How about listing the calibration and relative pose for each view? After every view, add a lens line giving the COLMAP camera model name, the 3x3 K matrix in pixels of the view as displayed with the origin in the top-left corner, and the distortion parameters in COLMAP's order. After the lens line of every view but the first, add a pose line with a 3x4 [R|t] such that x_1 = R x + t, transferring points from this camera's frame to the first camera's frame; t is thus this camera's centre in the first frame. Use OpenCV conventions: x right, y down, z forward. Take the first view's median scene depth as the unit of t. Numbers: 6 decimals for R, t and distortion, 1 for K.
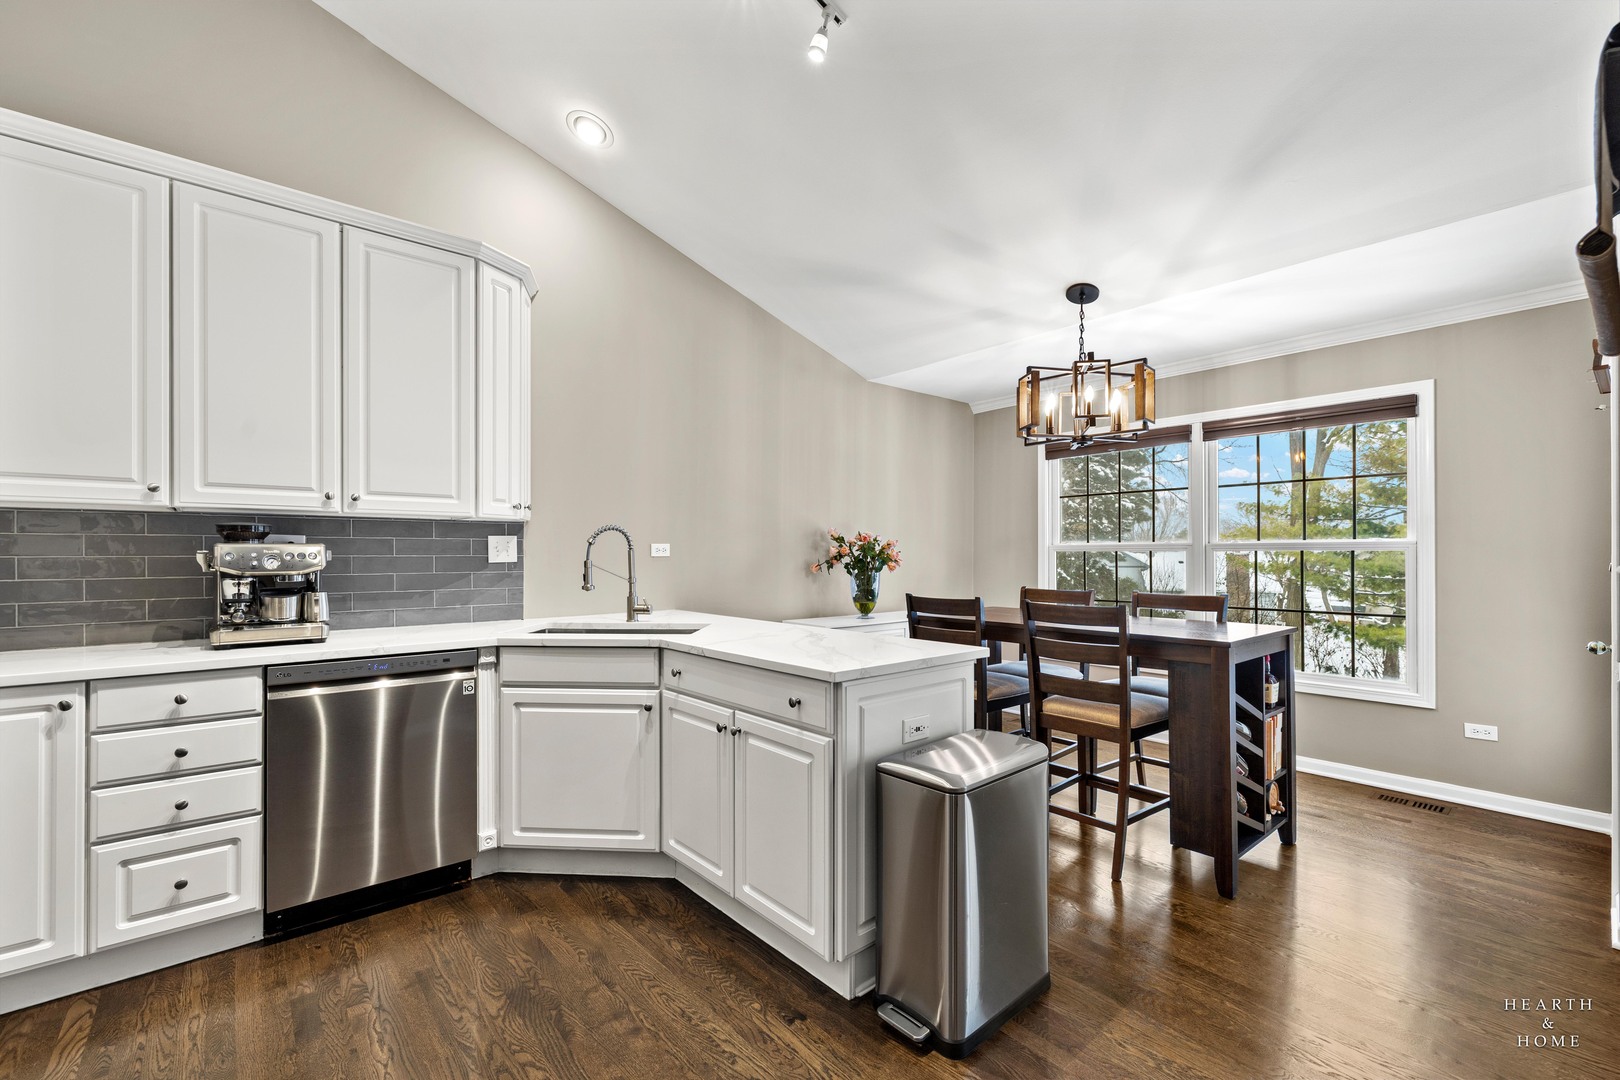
lens RADIAL K [[696.6, 0, 806.8], [0, 696.6, 545.1], [0, 0, 1]] dist [0.003776, 0.000153]
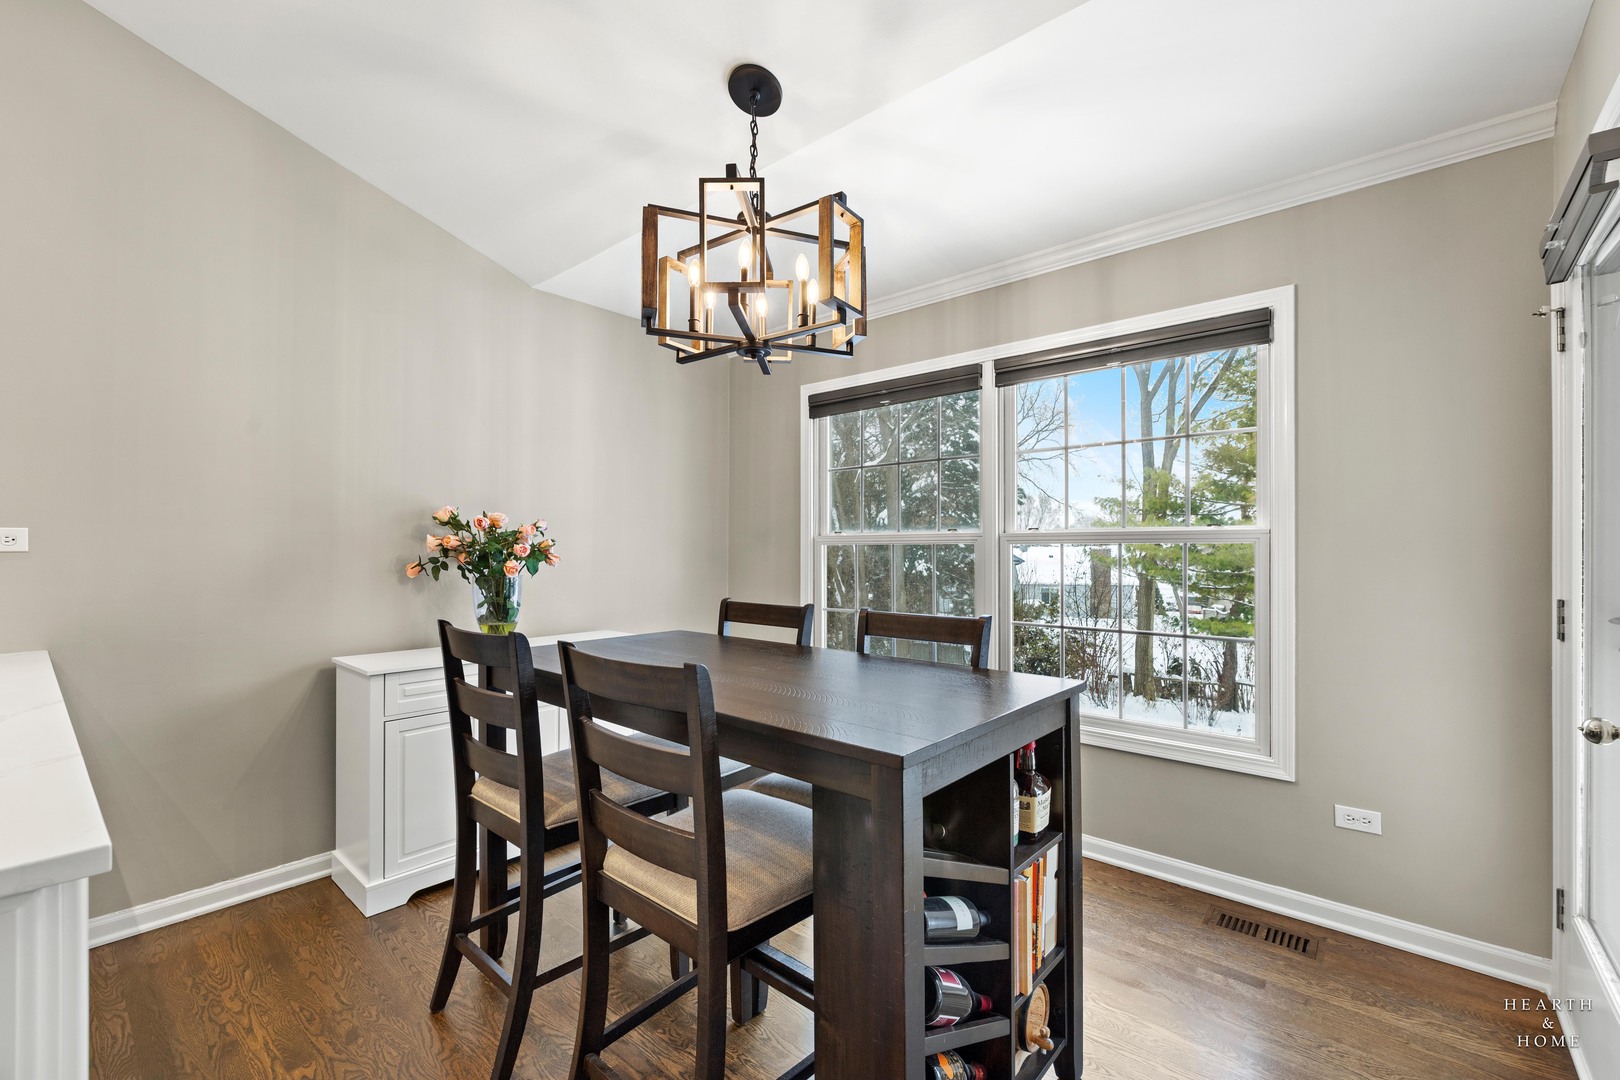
lens RADIAL K [[696.6, 0, 809.3], [0, 696.6, 540.9], [0, 0, 1]] dist [0.003776, 0.000153]
pose [[0.988148, 0.002019, 0.153490, 0.308883], [-0.002255, 0.999997, 0.001362, 0.005914], [-0.153487, -0.001692, 0.988149, 0.376538]]
